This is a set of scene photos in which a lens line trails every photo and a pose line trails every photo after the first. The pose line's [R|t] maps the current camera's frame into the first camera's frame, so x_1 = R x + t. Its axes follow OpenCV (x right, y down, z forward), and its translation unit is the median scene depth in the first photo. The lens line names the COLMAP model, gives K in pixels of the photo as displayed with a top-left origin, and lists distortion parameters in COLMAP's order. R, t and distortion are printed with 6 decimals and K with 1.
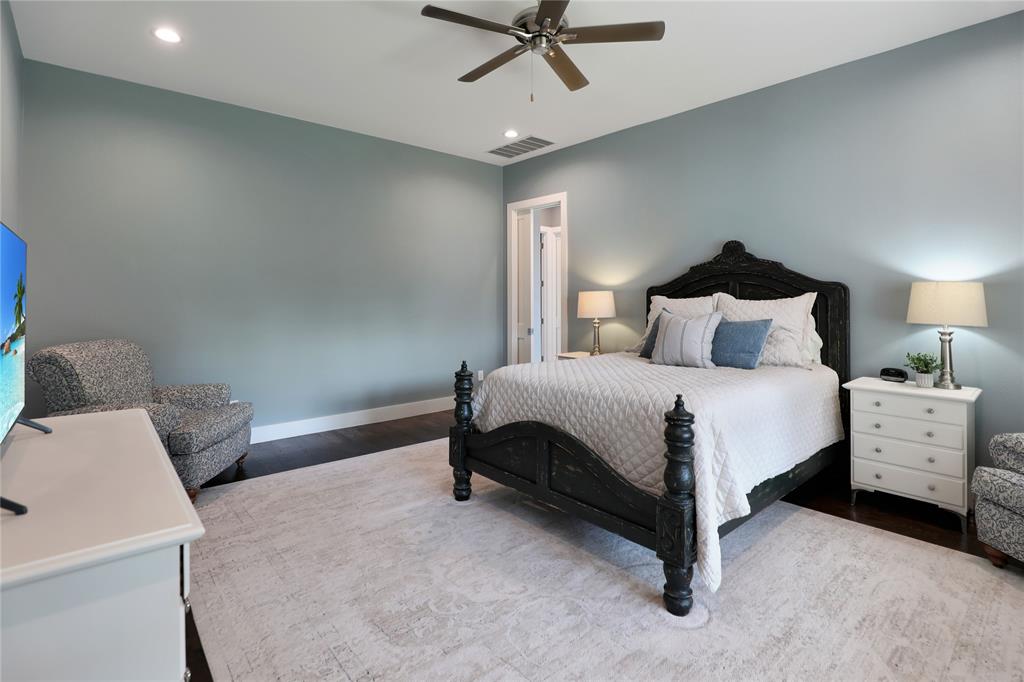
lens RADIAL K [[492.2, 0, 507.4], [0, 492.2, 298.1], [0, 0, 1]] dist [-0.034036, 0.000119]
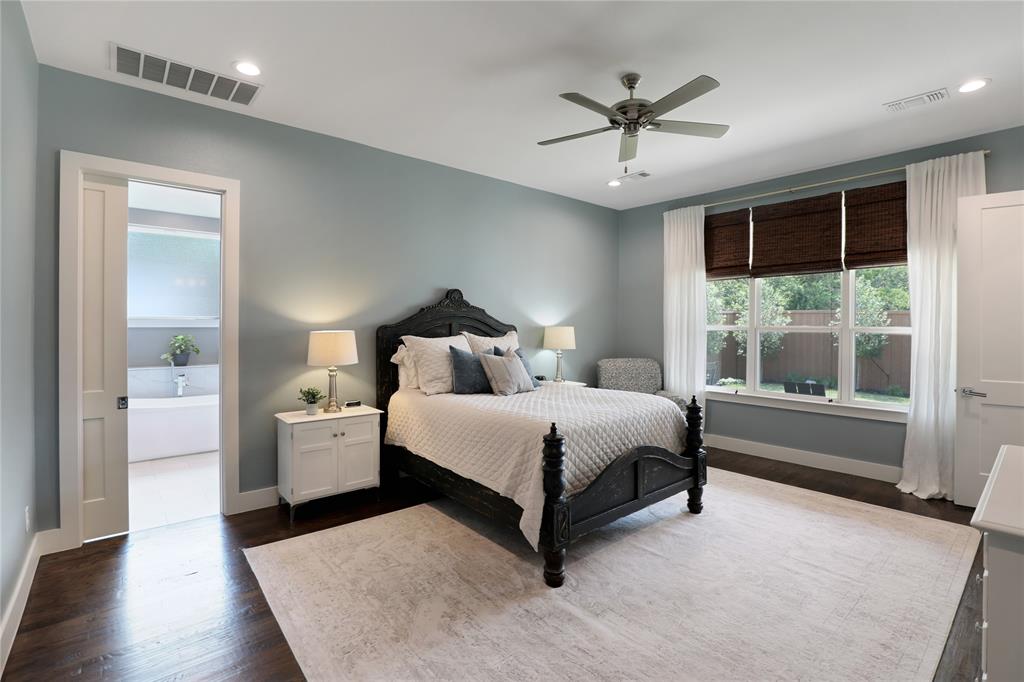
lens RADIAL K [[468.0, 0, 534.2], [0, 468.0, 333.0], [0, 0, 1]] dist [-0.029067, 0.000299]
pose [[-0.012435, -0.024794, 0.999615, -1.025573], [-0.010857, 0.999637, 0.024660, -0.057160], [-0.999864, -0.010546, -0.012700, 1.202046]]
